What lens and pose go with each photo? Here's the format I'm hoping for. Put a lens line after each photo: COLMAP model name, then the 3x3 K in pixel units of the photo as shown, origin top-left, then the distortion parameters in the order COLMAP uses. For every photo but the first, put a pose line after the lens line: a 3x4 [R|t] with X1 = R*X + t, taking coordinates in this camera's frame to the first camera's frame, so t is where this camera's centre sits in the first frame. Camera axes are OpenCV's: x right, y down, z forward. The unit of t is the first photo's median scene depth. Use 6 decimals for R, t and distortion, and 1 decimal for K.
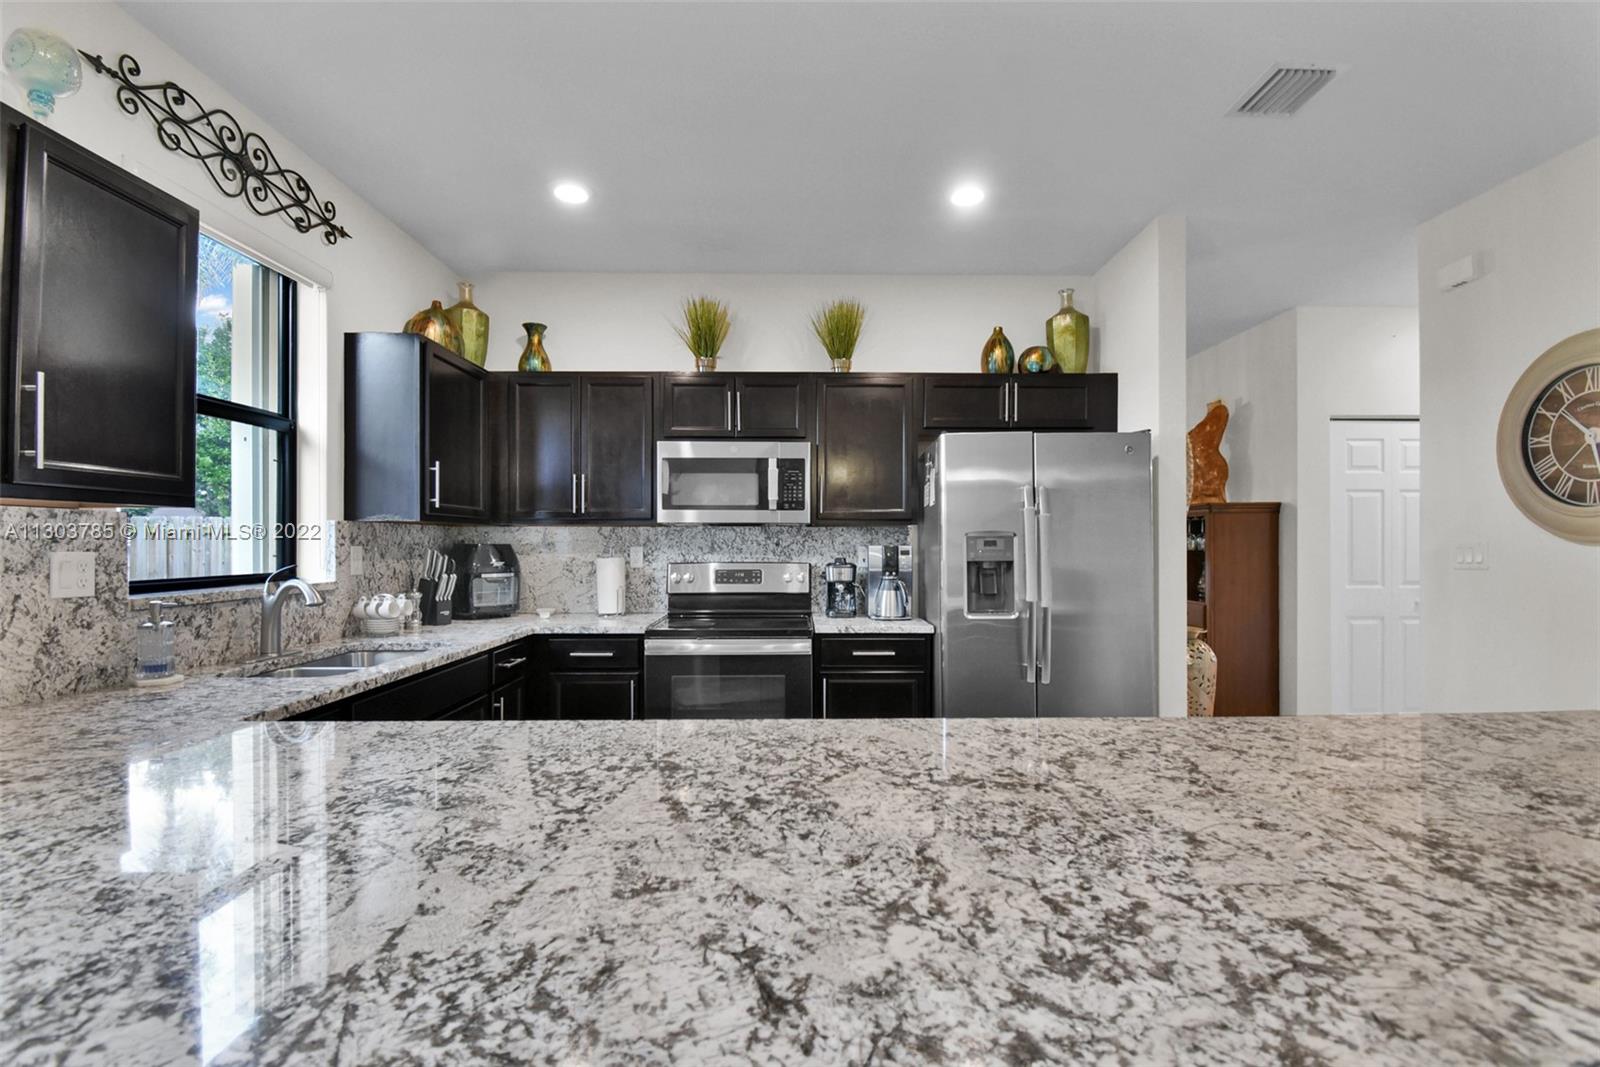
lens RADIAL K [[723.7, 0, 812.3], [0, 723.7, 541.5], [0, 0, 1]] dist [0.018623, -0.026286]
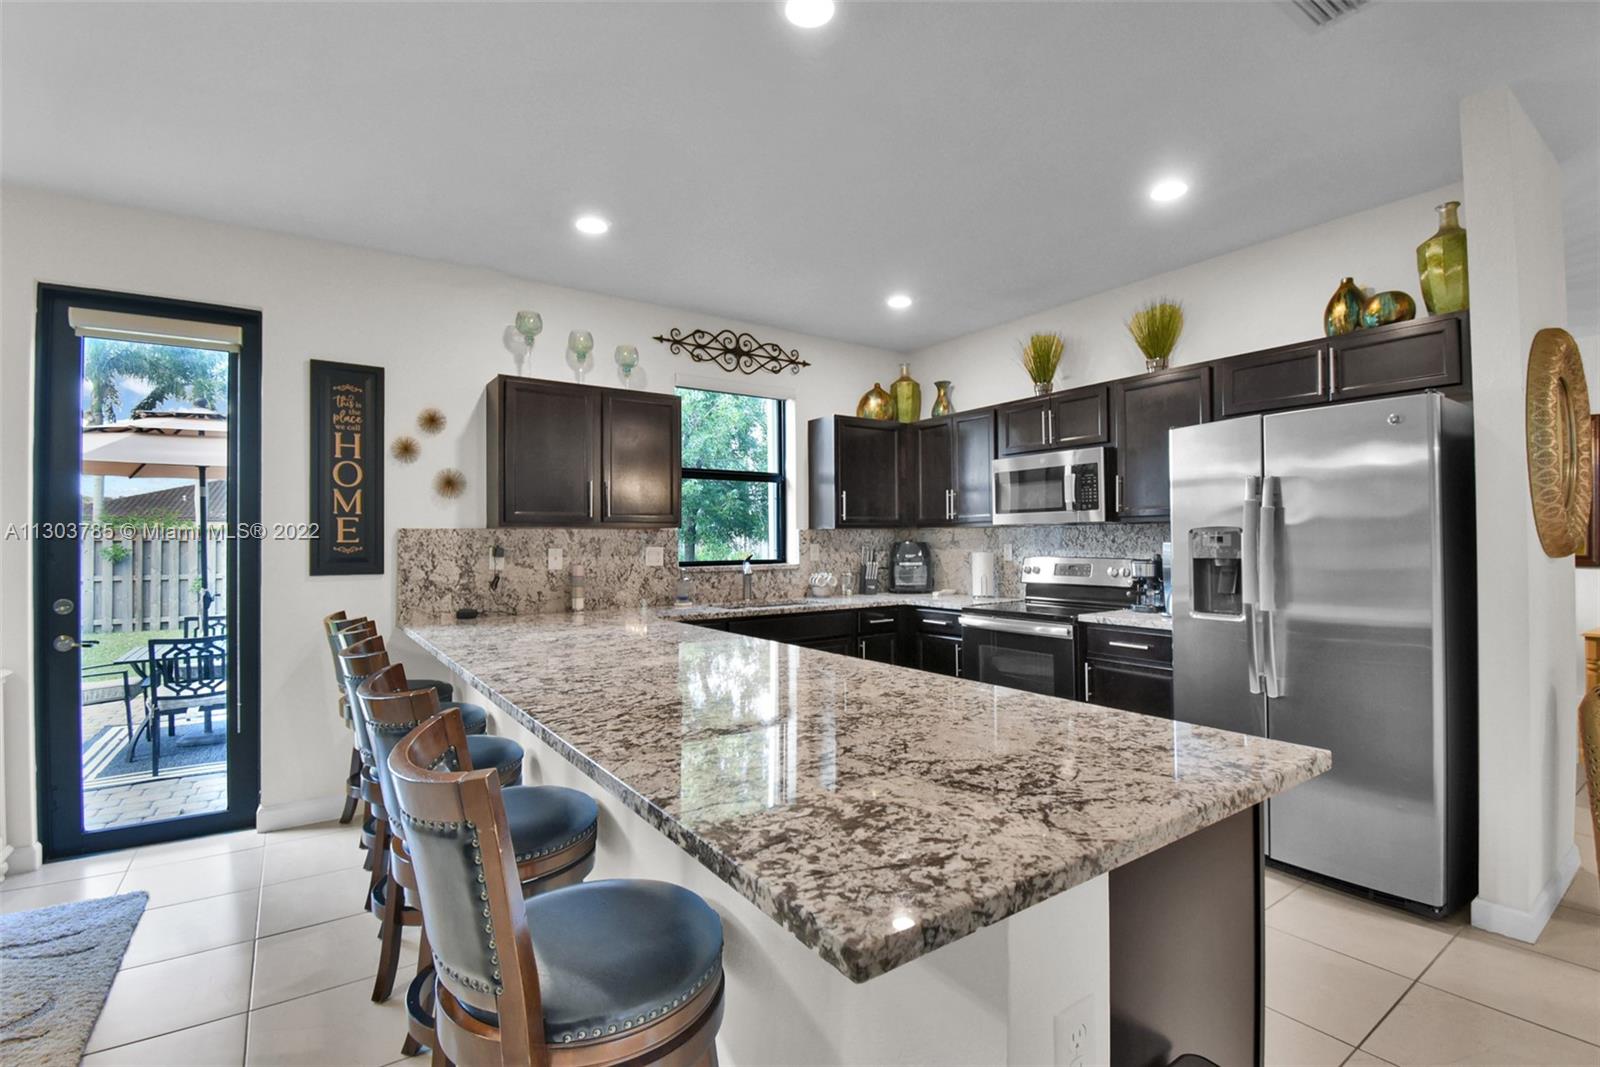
lens RADIAL K [[717.6, 0, 811.2], [0, 717.6, 532.1], [0, 0, 1]] dist [0.003140, -0.015647]
pose [[0.562398, -0.015938, -0.826713, 0.737972], [0.009635, 0.999873, -0.012721, -0.000489], [0.826811, -0.000811, 0.562480, 0.041736]]
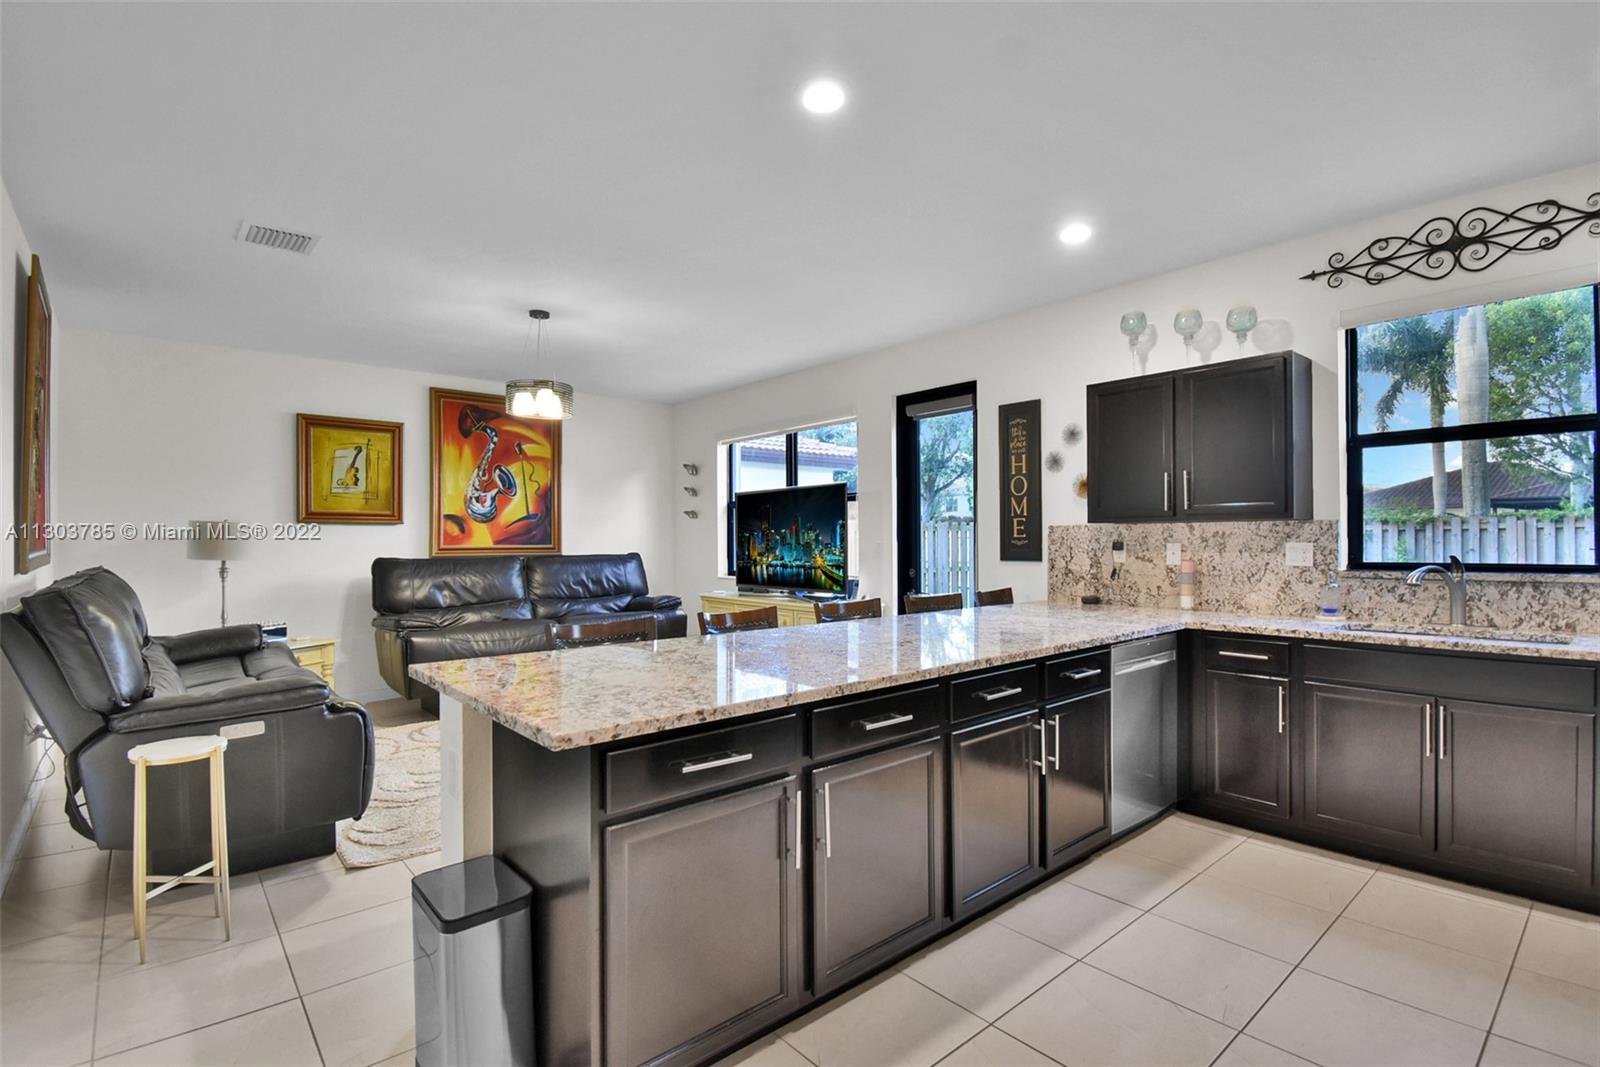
lens RADIAL K [[750.5, 0, 808.1], [0, 750.5, 537.4], [0, 0, 1]] dist [0.021909, -0.028203]
pose [[-0.765845, 0.002577, -0.643020, 0.747869], [0.008104, 0.999951, -0.005643, 0.000471], [0.642974, -0.009533, -0.765829, 0.987597]]
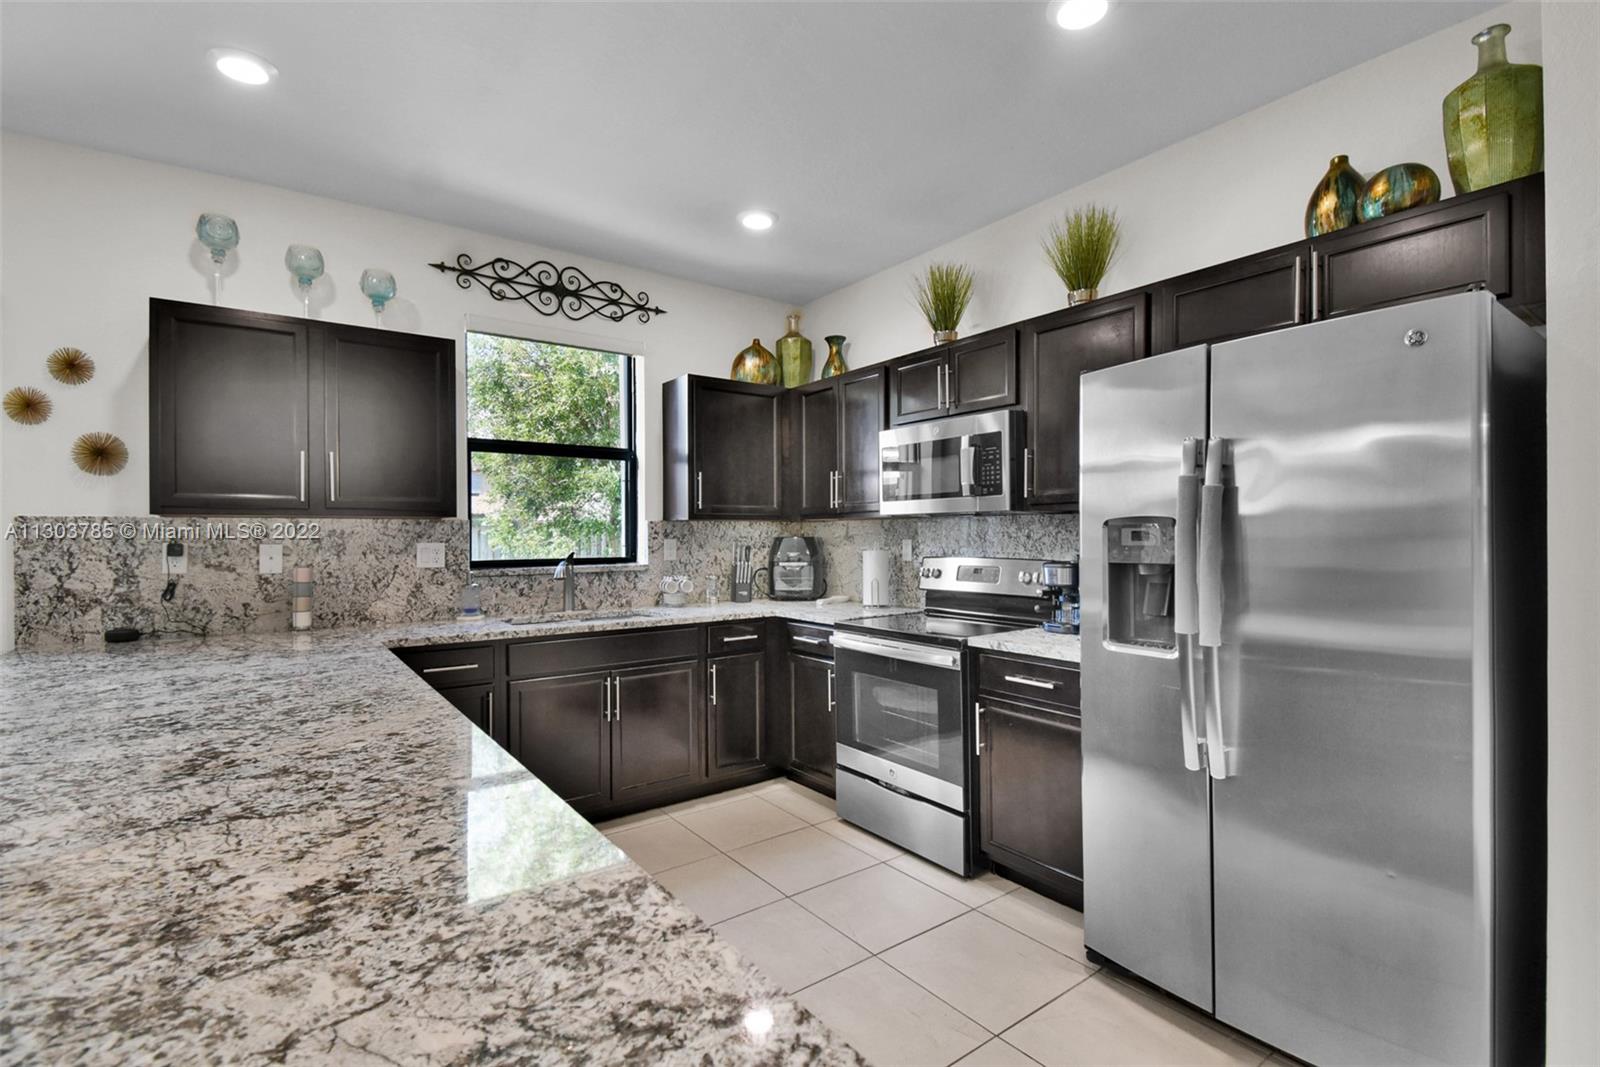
lens RADIAL K [[723.7, 0, 812.3], [0, 723.7, 541.5], [0, 0, 1]] dist [0.018623, -0.026286]
pose [[0.585762, 0.003870, -0.810474, 0.605725], [0.006136, 0.999939, 0.009209, -0.000122], [0.810460, -0.010367, 0.585703, 0.406576]]
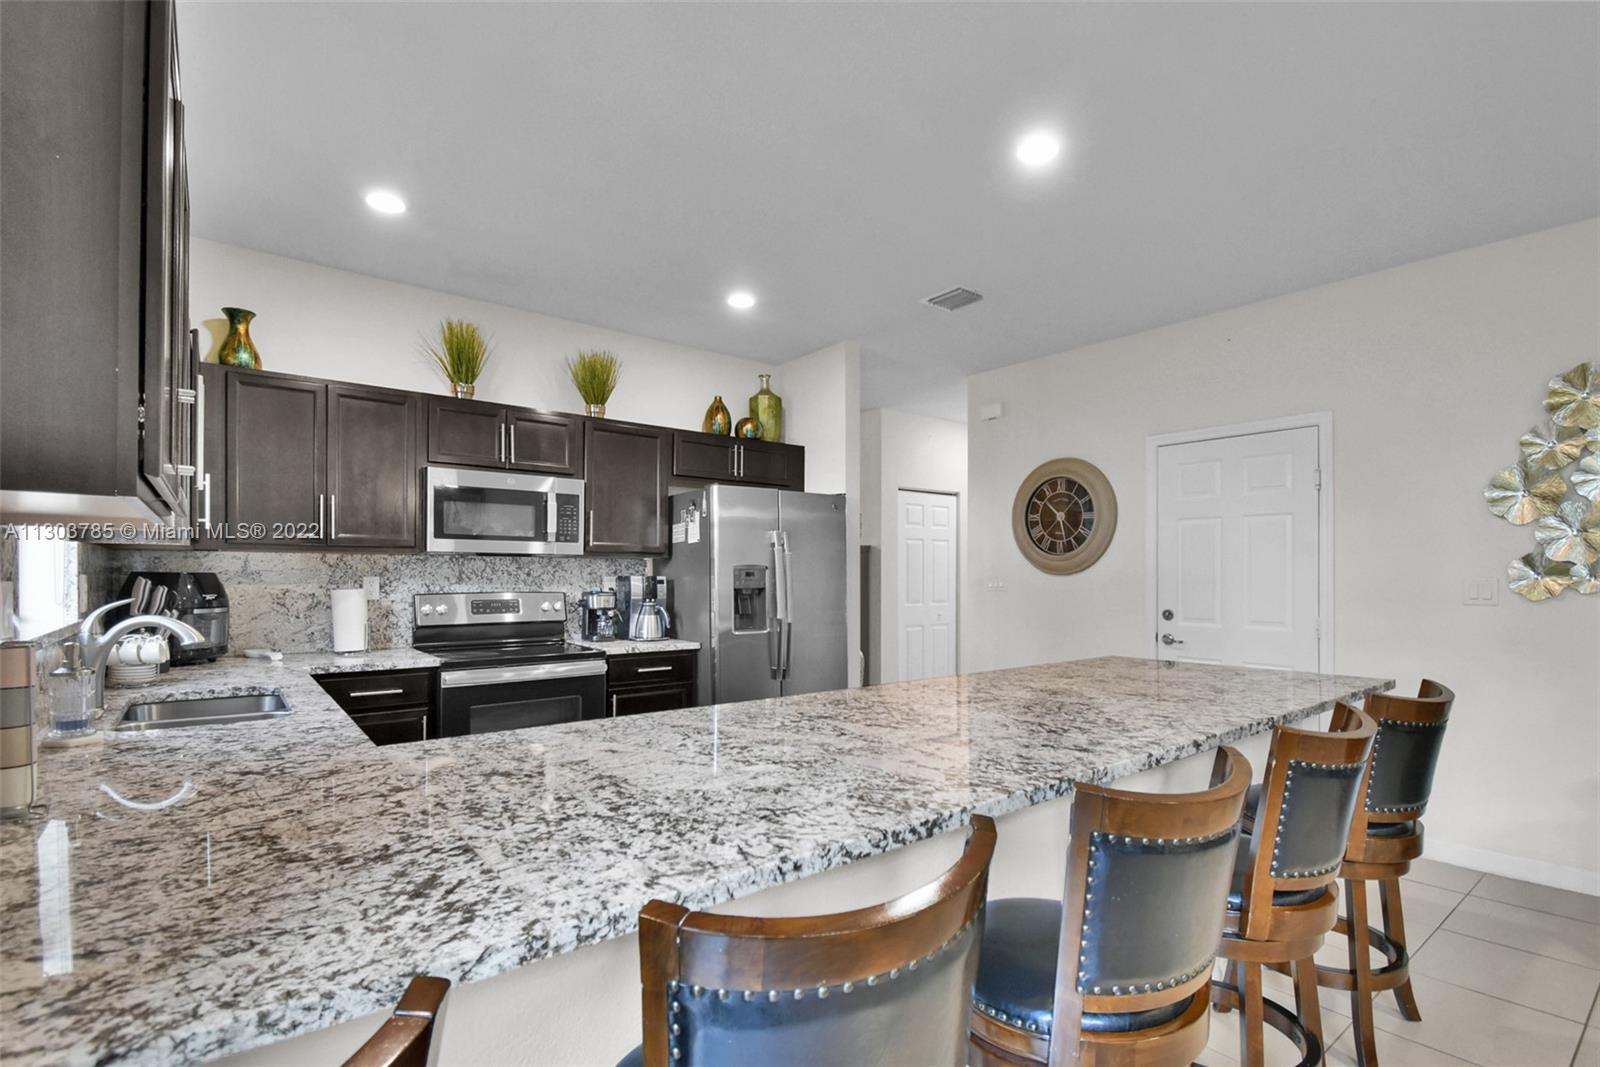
lens RADIAL K [[746.2, 0, 811.6], [0, 746.2, 564.5], [0, 0, 1]] dist [0.017331, -0.027076]
pose [[0.792964, 0.011742, 0.609155, -0.477768], [-0.004944, 0.999905, -0.012838, 0.001781], [-0.609249, 0.007168, 0.792947, -0.105151]]
